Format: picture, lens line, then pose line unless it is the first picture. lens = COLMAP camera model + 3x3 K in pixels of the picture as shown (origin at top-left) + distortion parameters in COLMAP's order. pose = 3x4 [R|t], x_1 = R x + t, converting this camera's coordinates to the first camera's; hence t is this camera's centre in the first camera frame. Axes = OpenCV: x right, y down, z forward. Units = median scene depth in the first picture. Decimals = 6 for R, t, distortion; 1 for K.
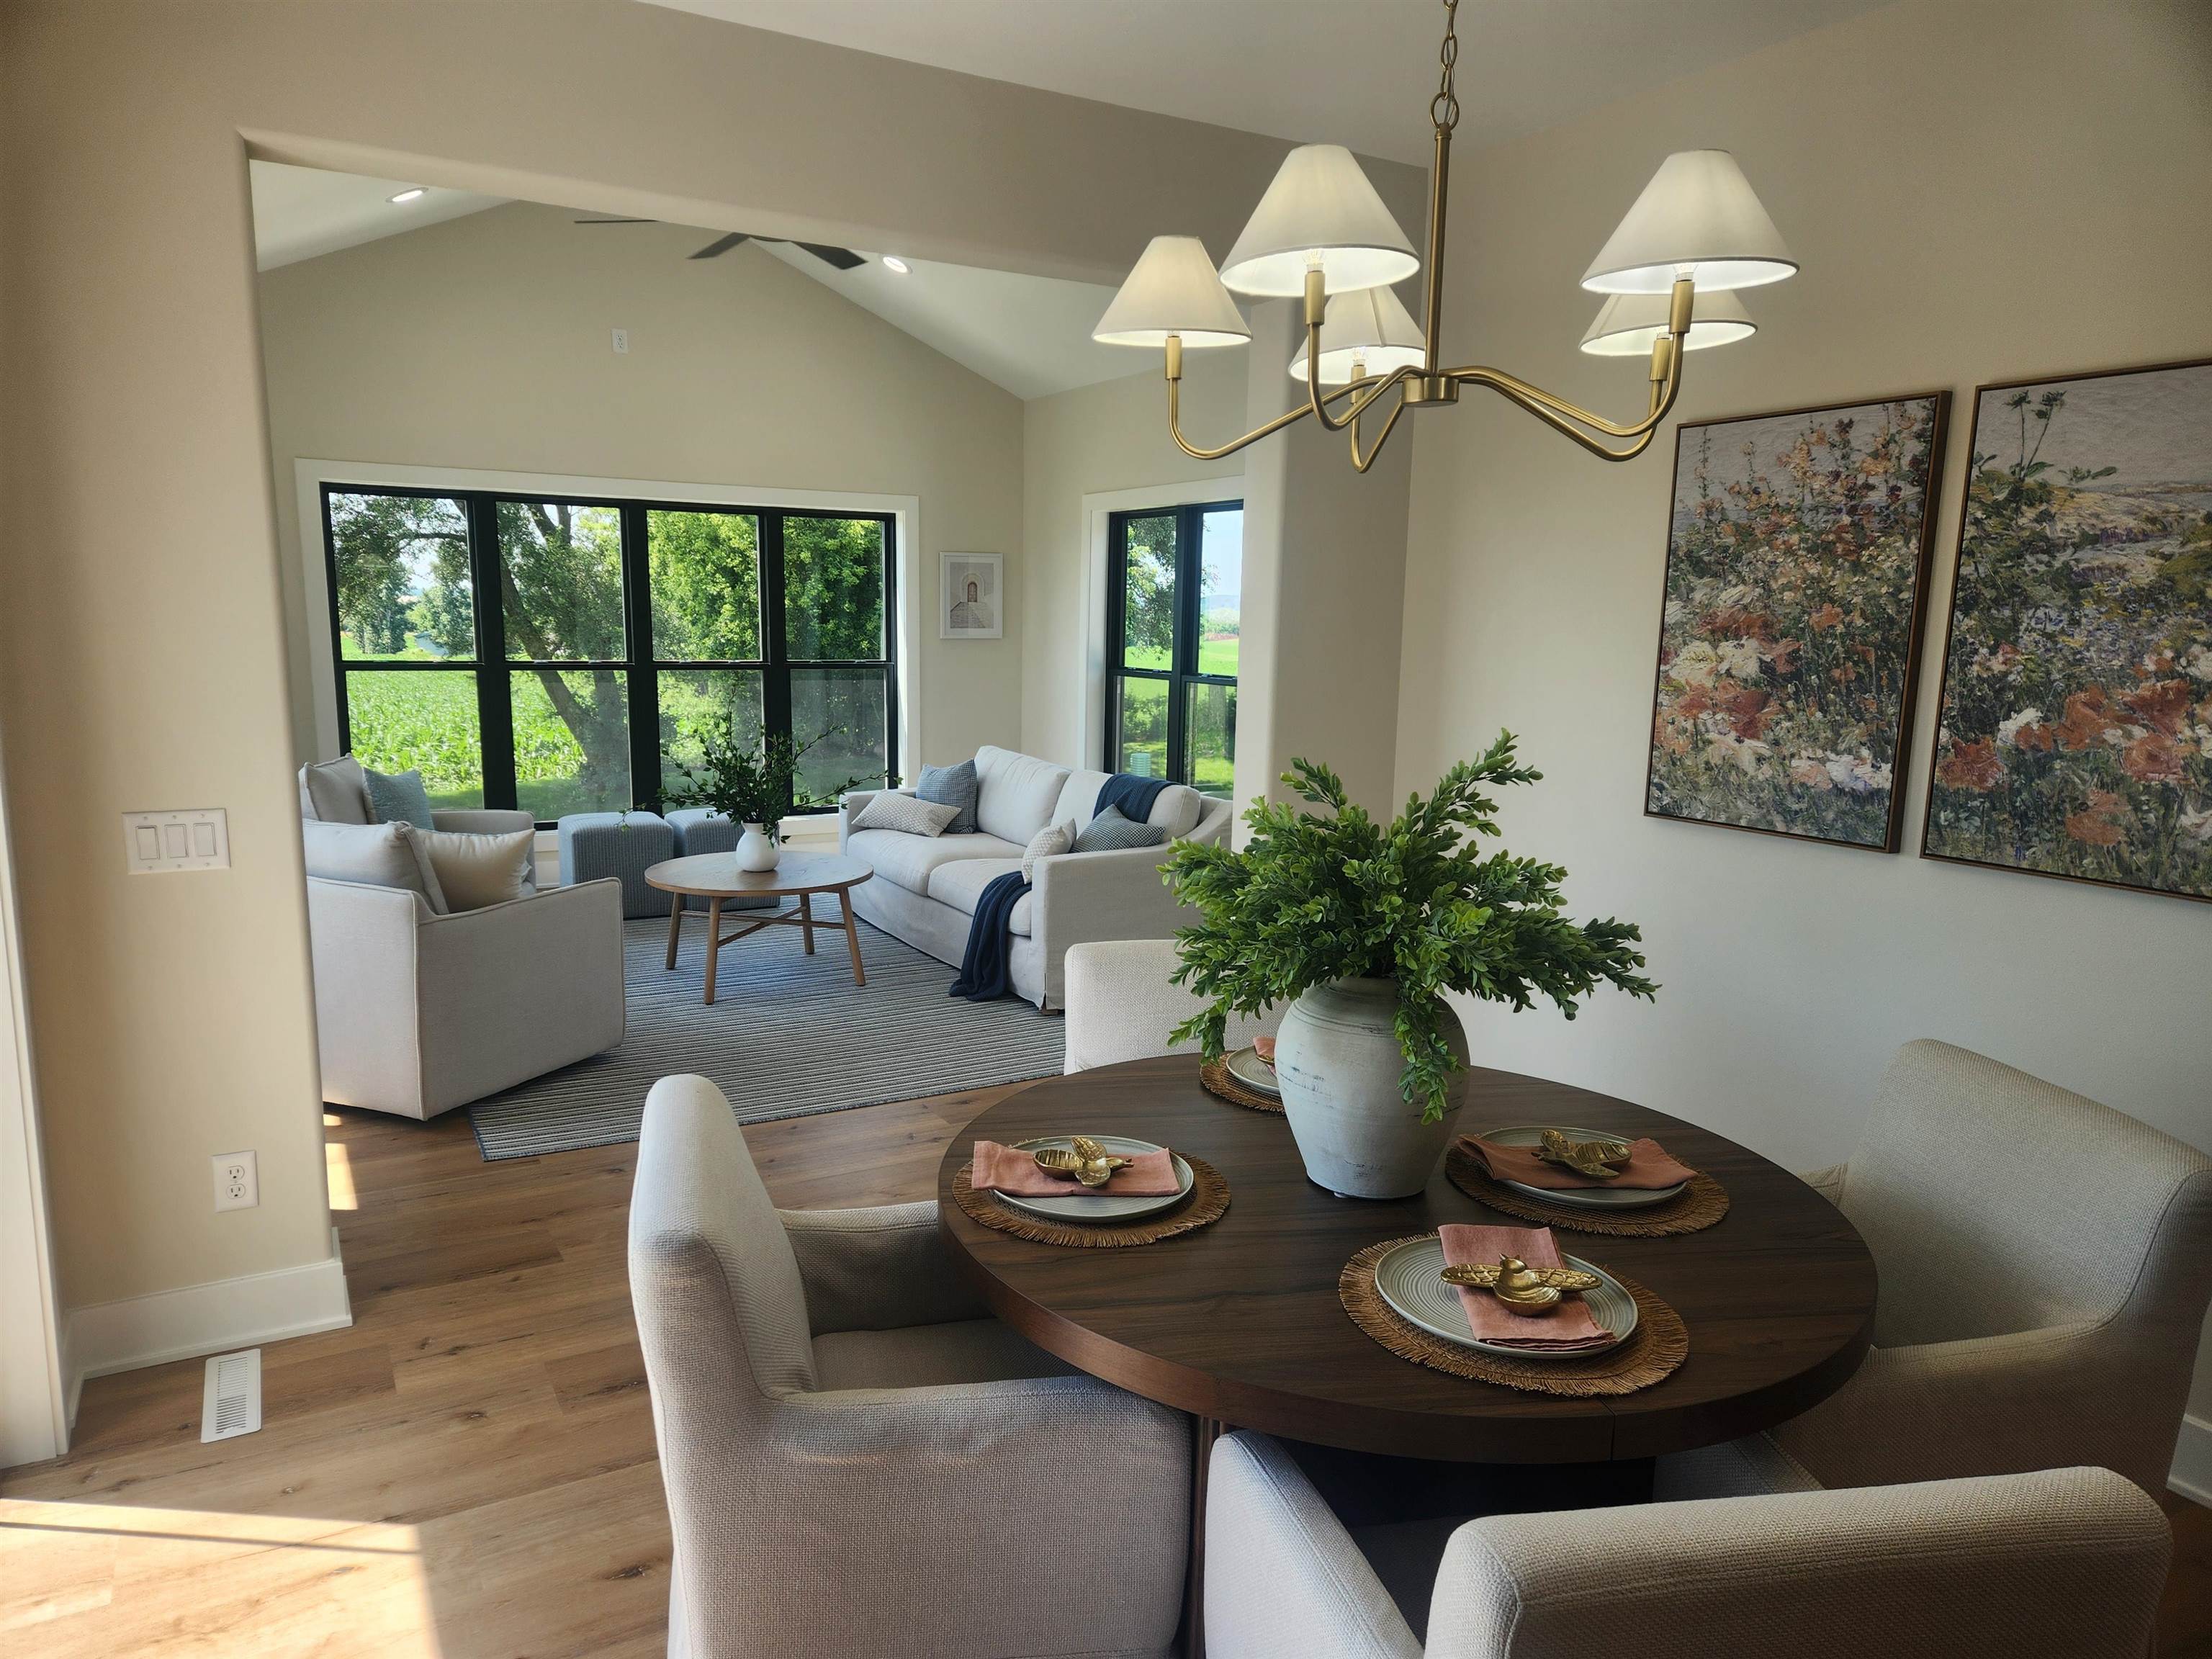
lens RADIAL K [[1470.9, 0, 1119.9], [0, 1470.9, 880.2], [0, 0, 1]] dist [0.062991, -0.046767]
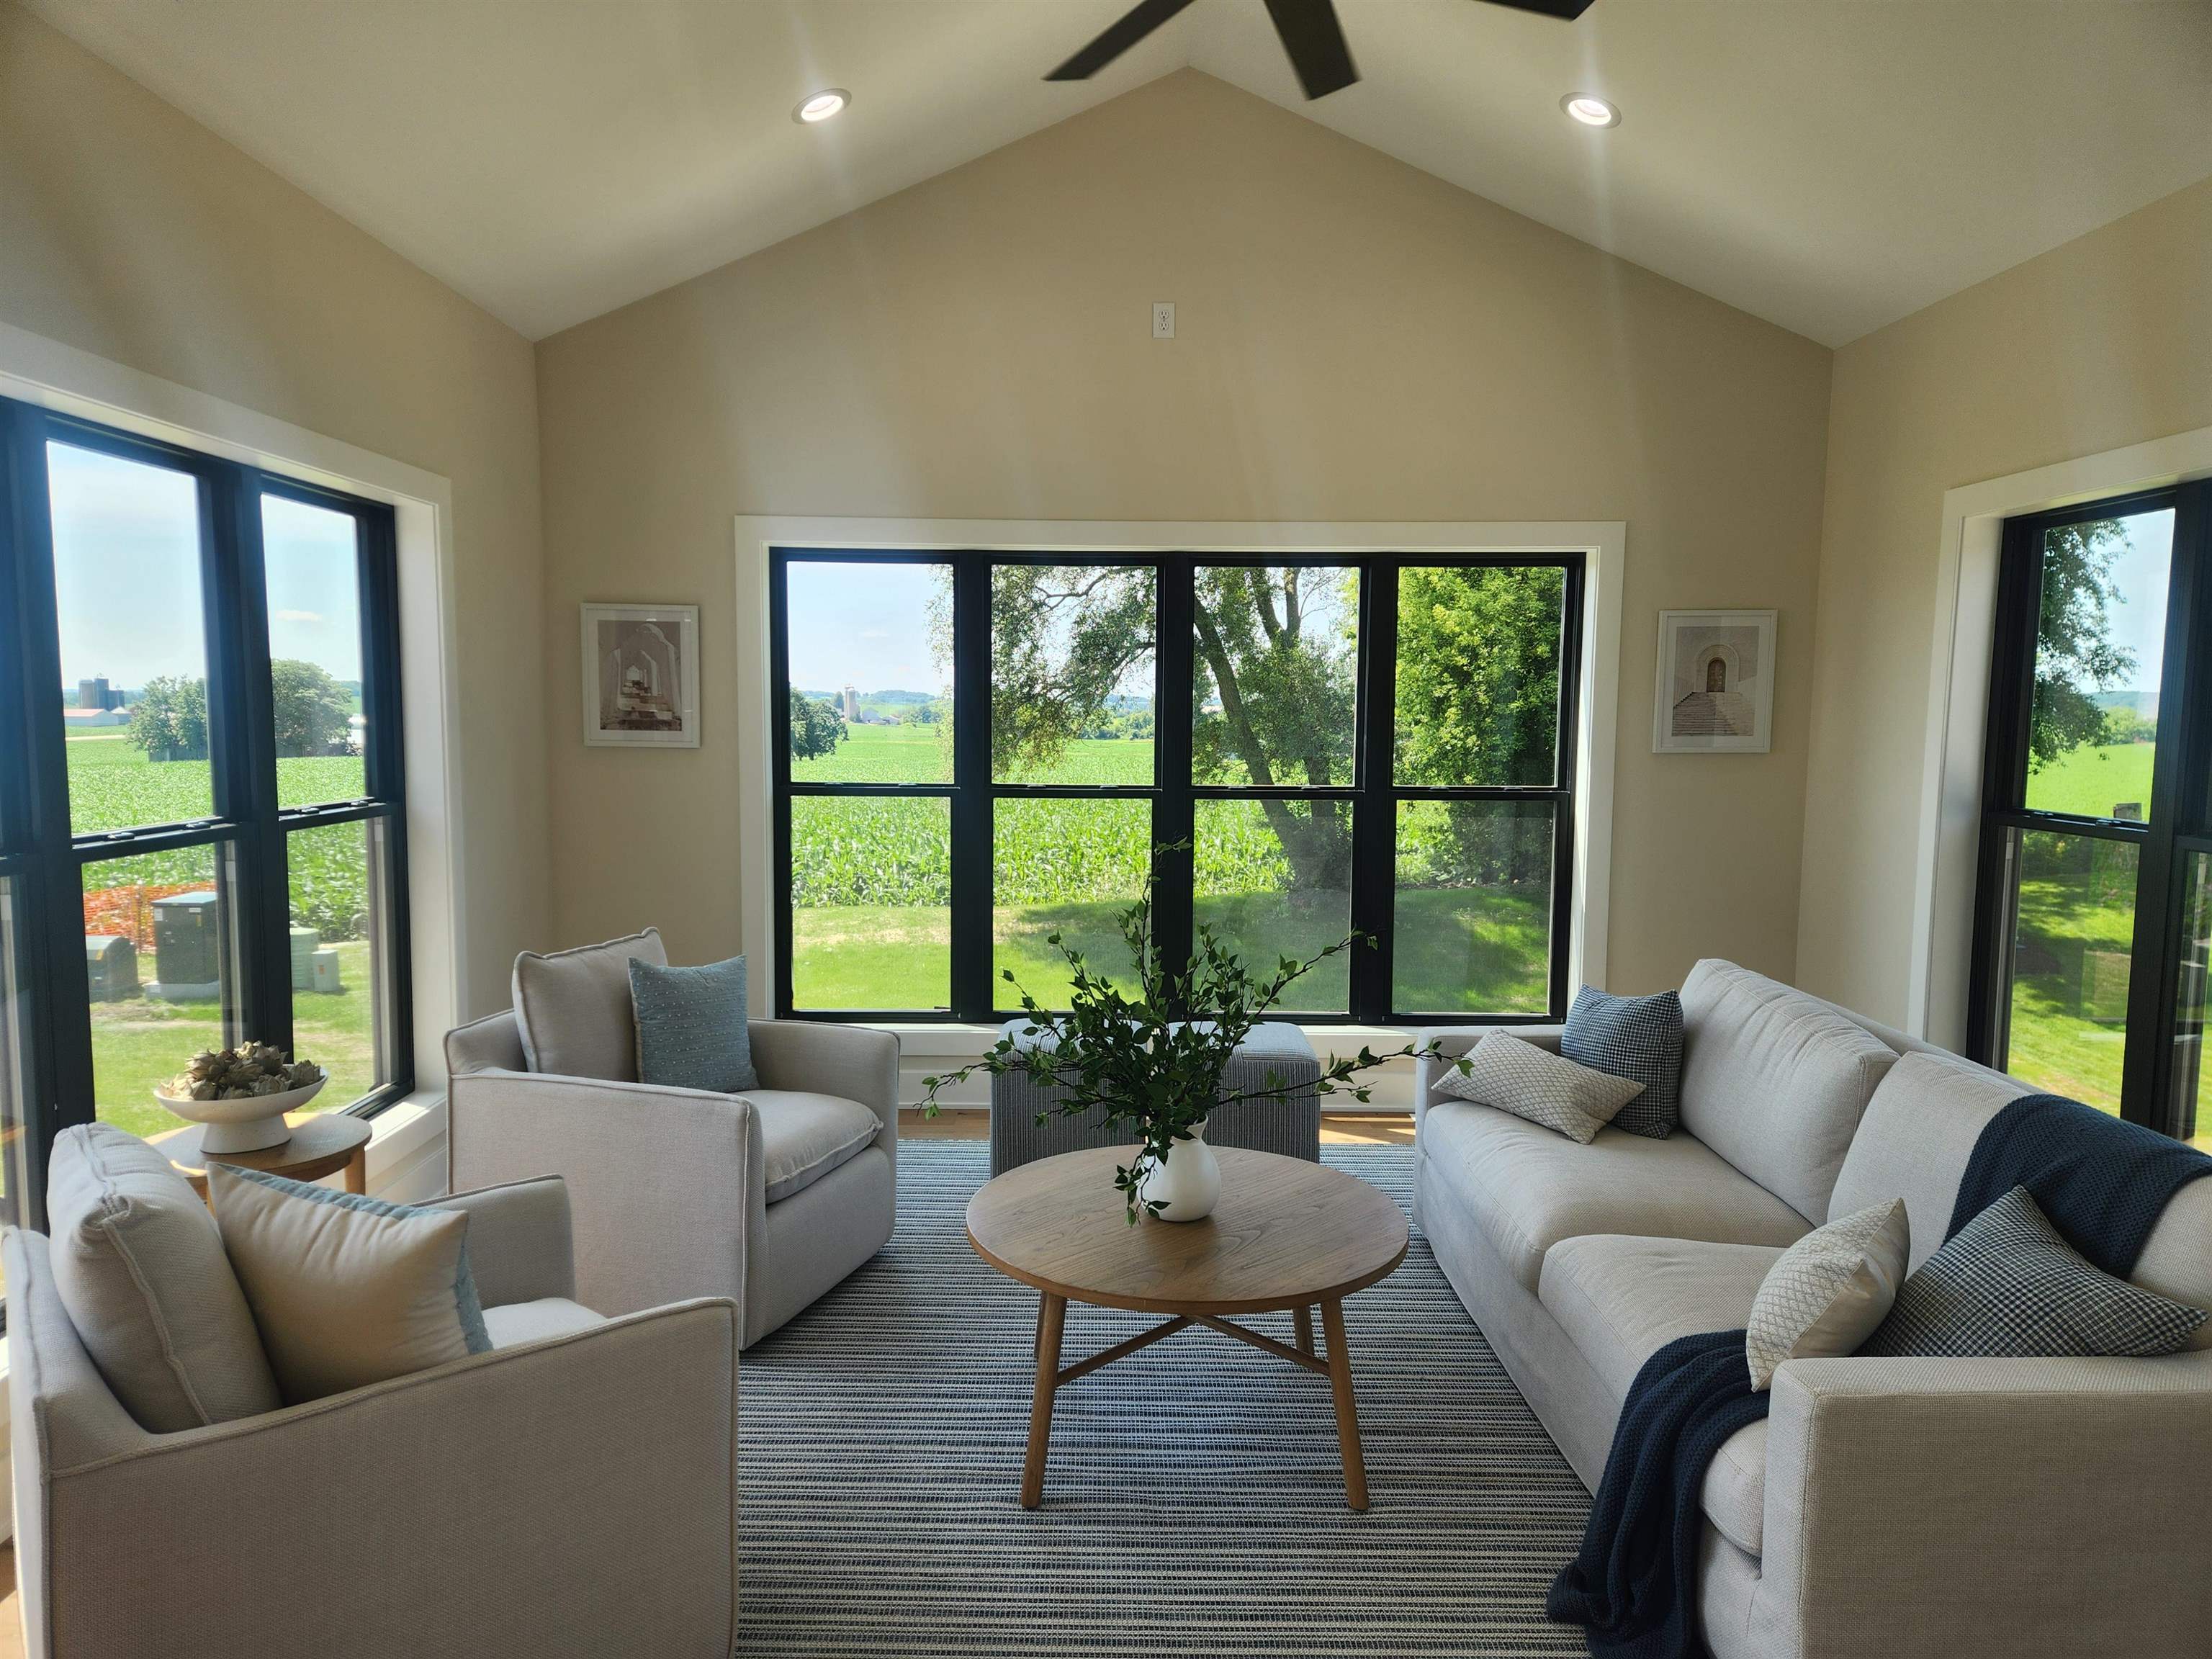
lens RADIAL K [[1470.9, 0, 1095.5], [0, 1470.9, 840.3], [0, 0, 1]] dist [0.062991, -0.046767]
pose [[0.865846, 0.037742, -0.498886, -0.018333], [-0.085225, 0.993703, -0.072736, -0.077416], [0.492999, 0.105495, 0.863610, 0.438777]]
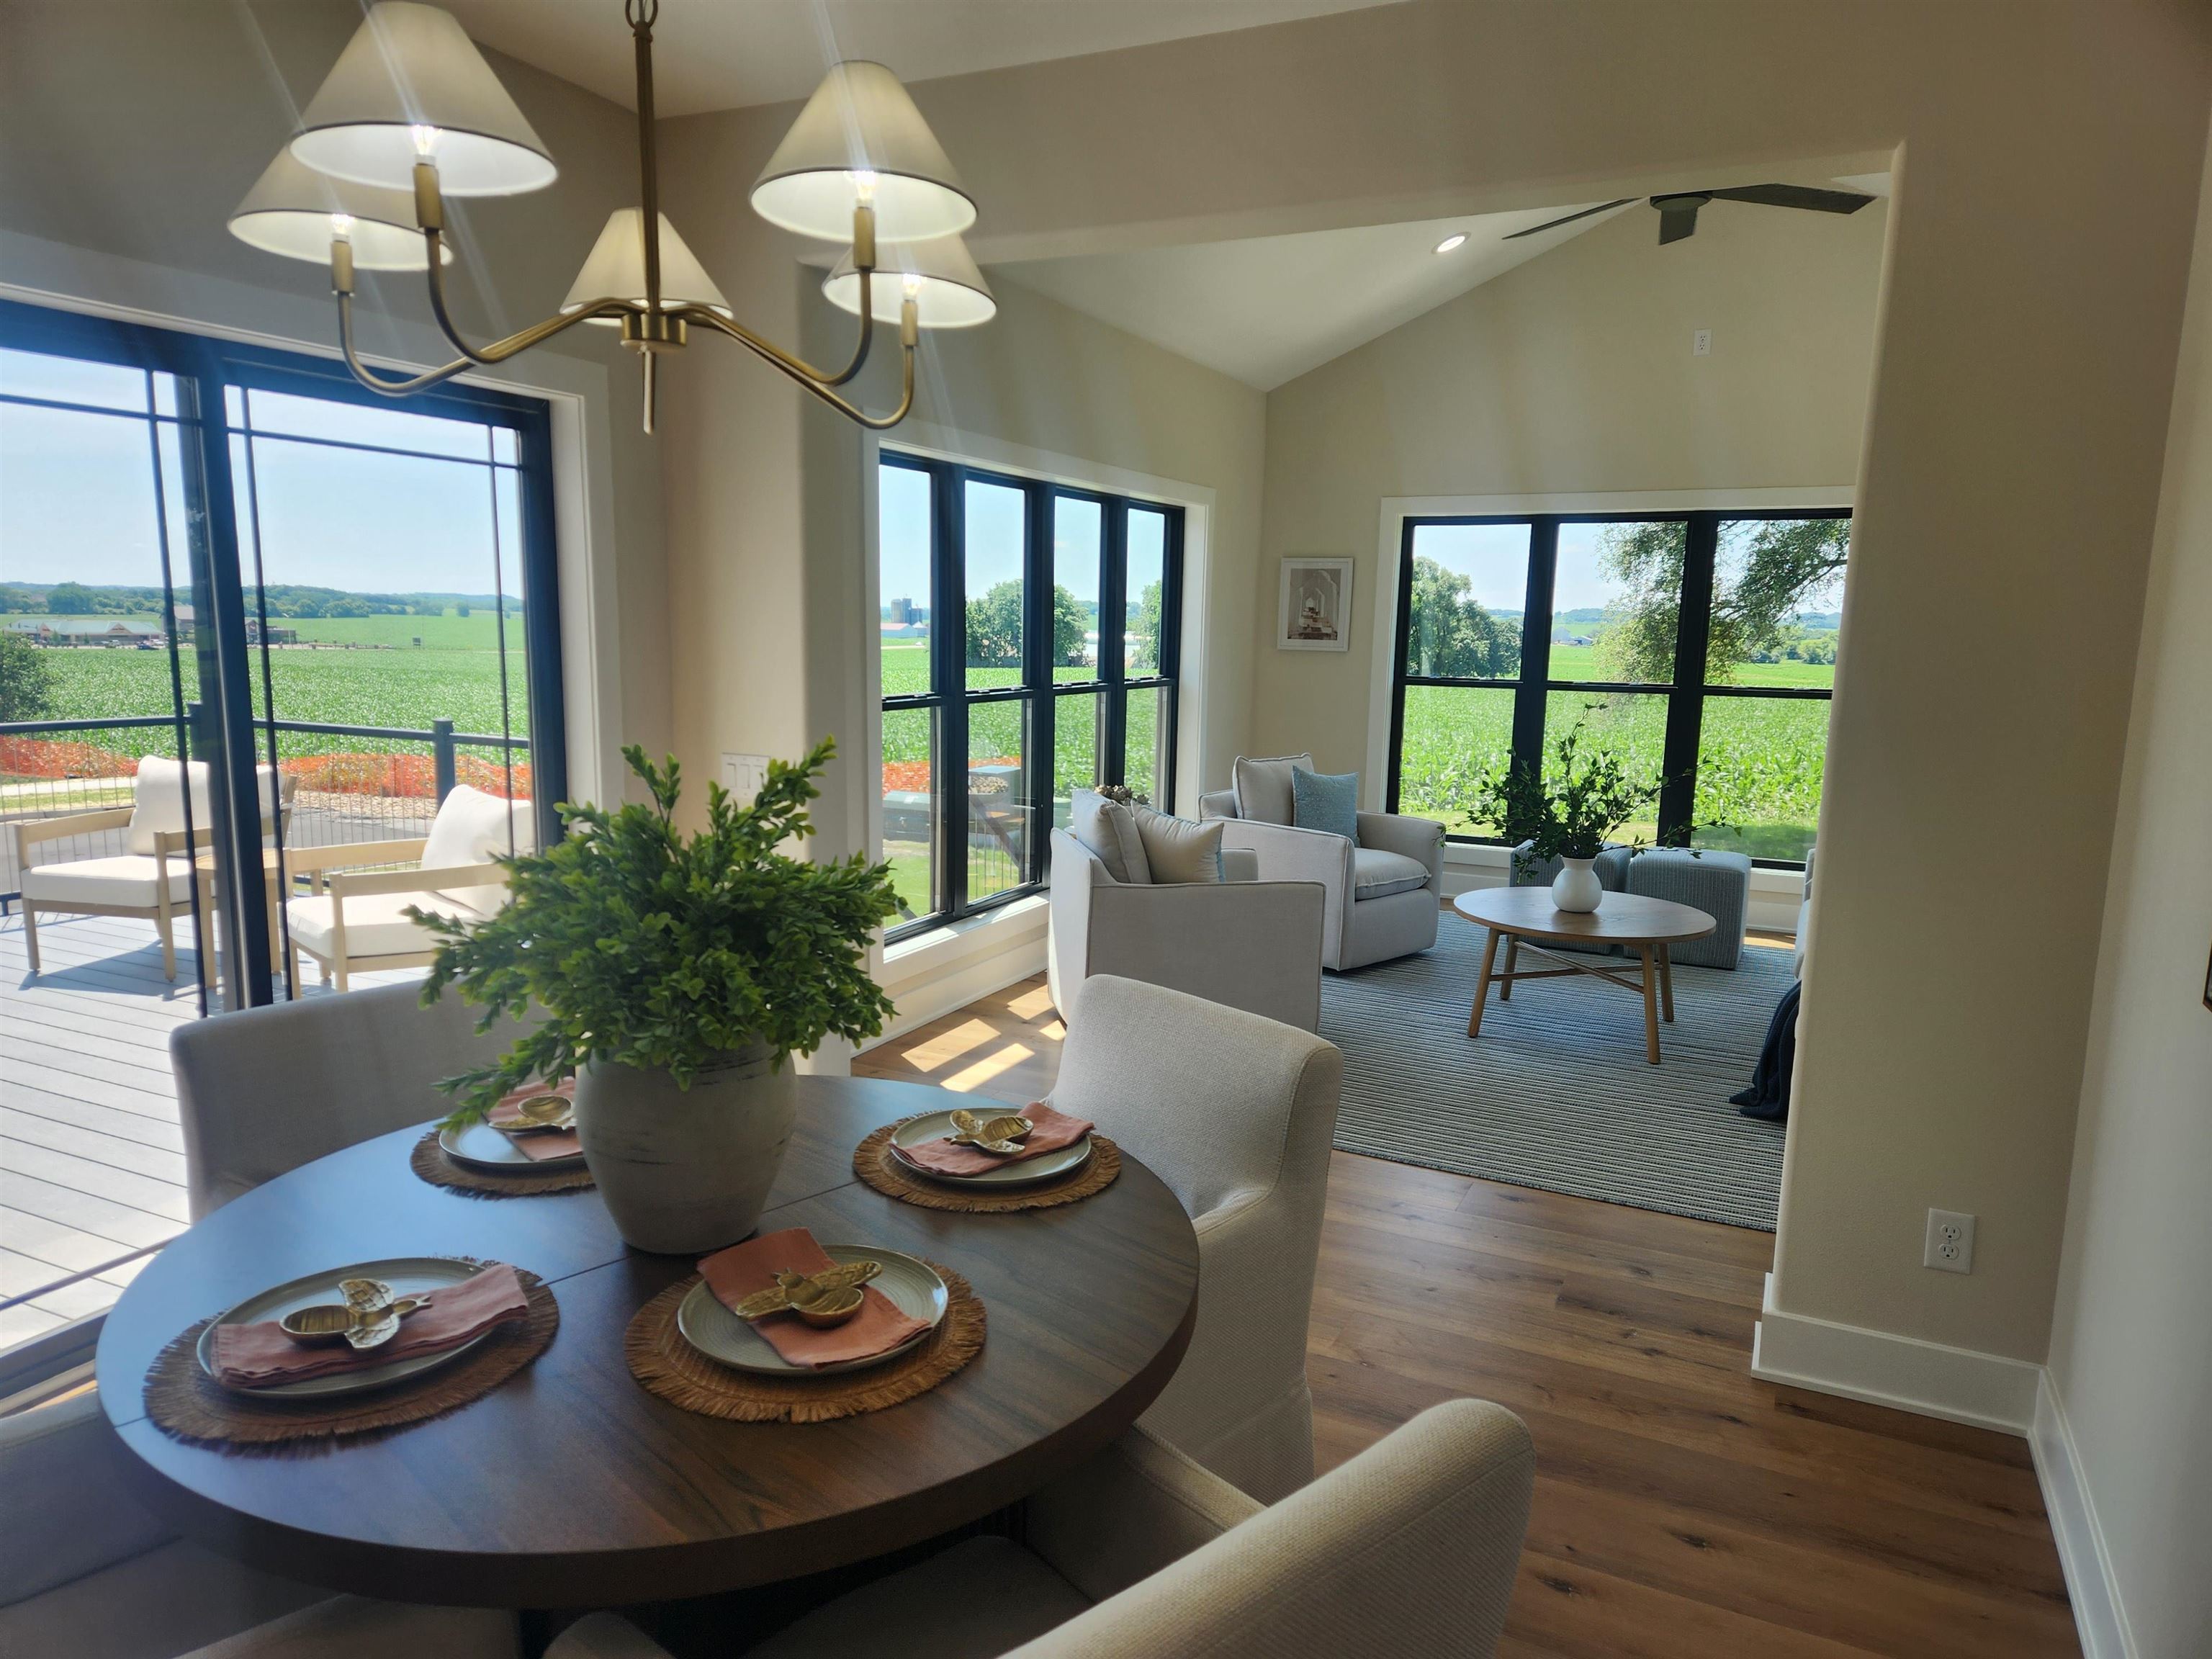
lens RADIAL K [[1470.9, 0, 1061.2], [0, 1470.9, 884.4], [0, 0, 1]] dist [0.062991, -0.046767]
pose [[0.542159, 0.145963, -0.827501, 0.275531], [-0.160814, 0.984618, 0.068316, -0.027993], [0.824744, 0.096036, 0.557292, 0.186081]]
